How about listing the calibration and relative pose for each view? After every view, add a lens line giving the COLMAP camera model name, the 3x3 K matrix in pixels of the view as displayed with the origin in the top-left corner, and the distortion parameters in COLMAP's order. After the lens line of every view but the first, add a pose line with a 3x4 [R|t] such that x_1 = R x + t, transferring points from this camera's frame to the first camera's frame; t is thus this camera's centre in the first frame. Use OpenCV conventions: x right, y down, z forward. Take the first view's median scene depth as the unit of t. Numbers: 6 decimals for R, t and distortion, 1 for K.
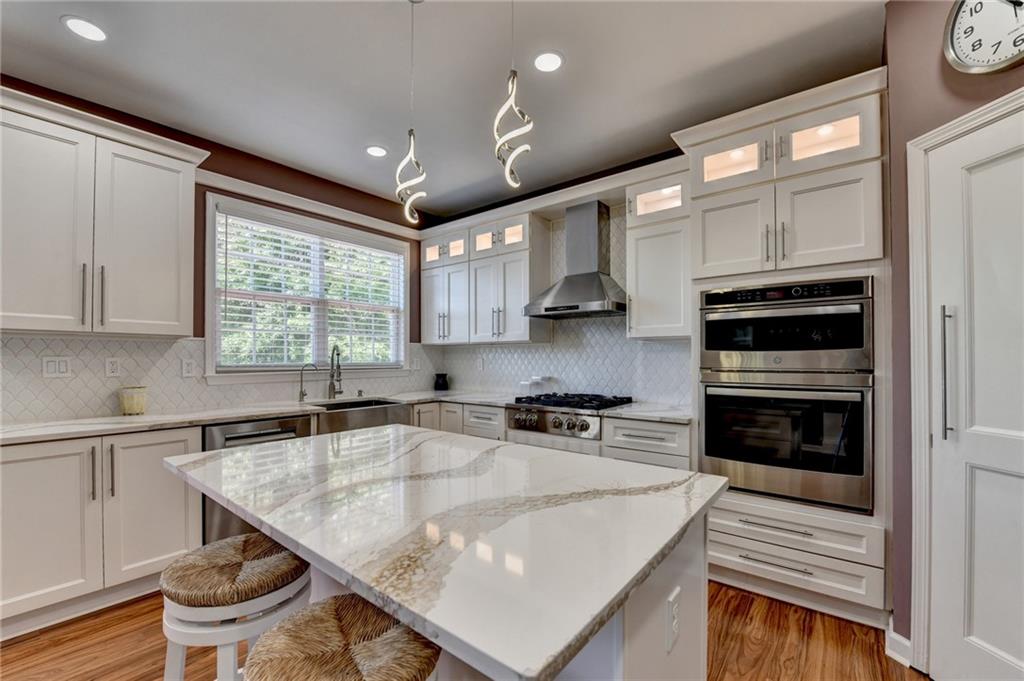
lens RADIAL K [[424.3, 0, 514.3], [0, 424.3, 356.0], [0, 0, 1]] dist [-0.016897, -0.000006]
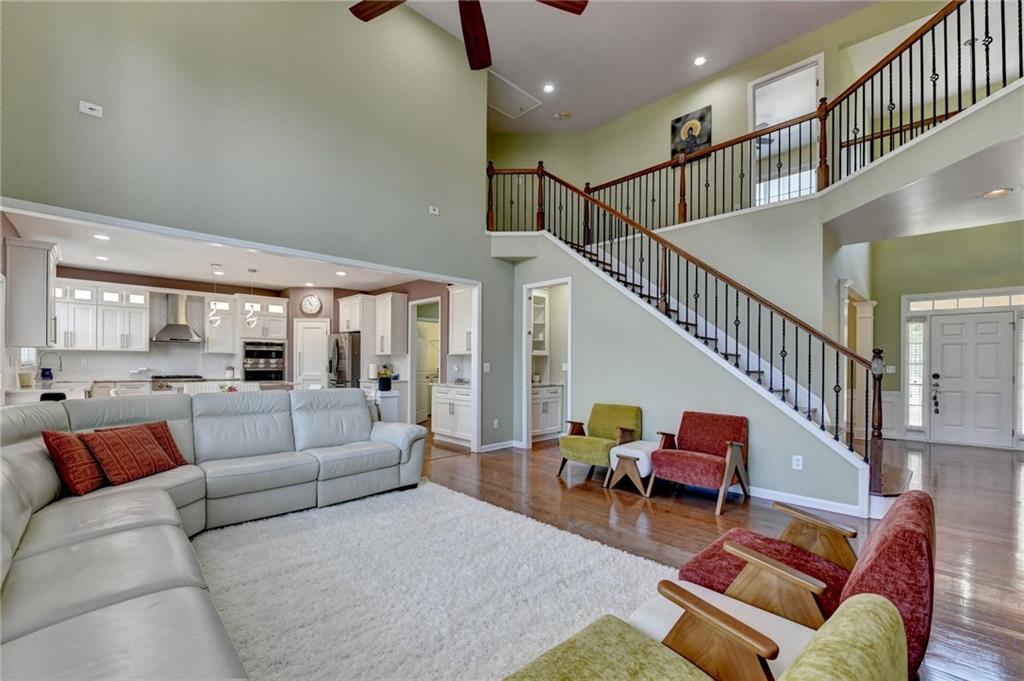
lens RADIAL K [[424.3, 0, 507.4], [0, 424.3, 365.8], [0, 0, 1]] dist [-0.016897, -0.000006]
pose [[0.127791, -0.001729, 0.991800, -2.298325], [-0.012924, 0.999911, 0.003408, 0.008467], [-0.991717, -0.013253, 0.127757, -1.348594]]
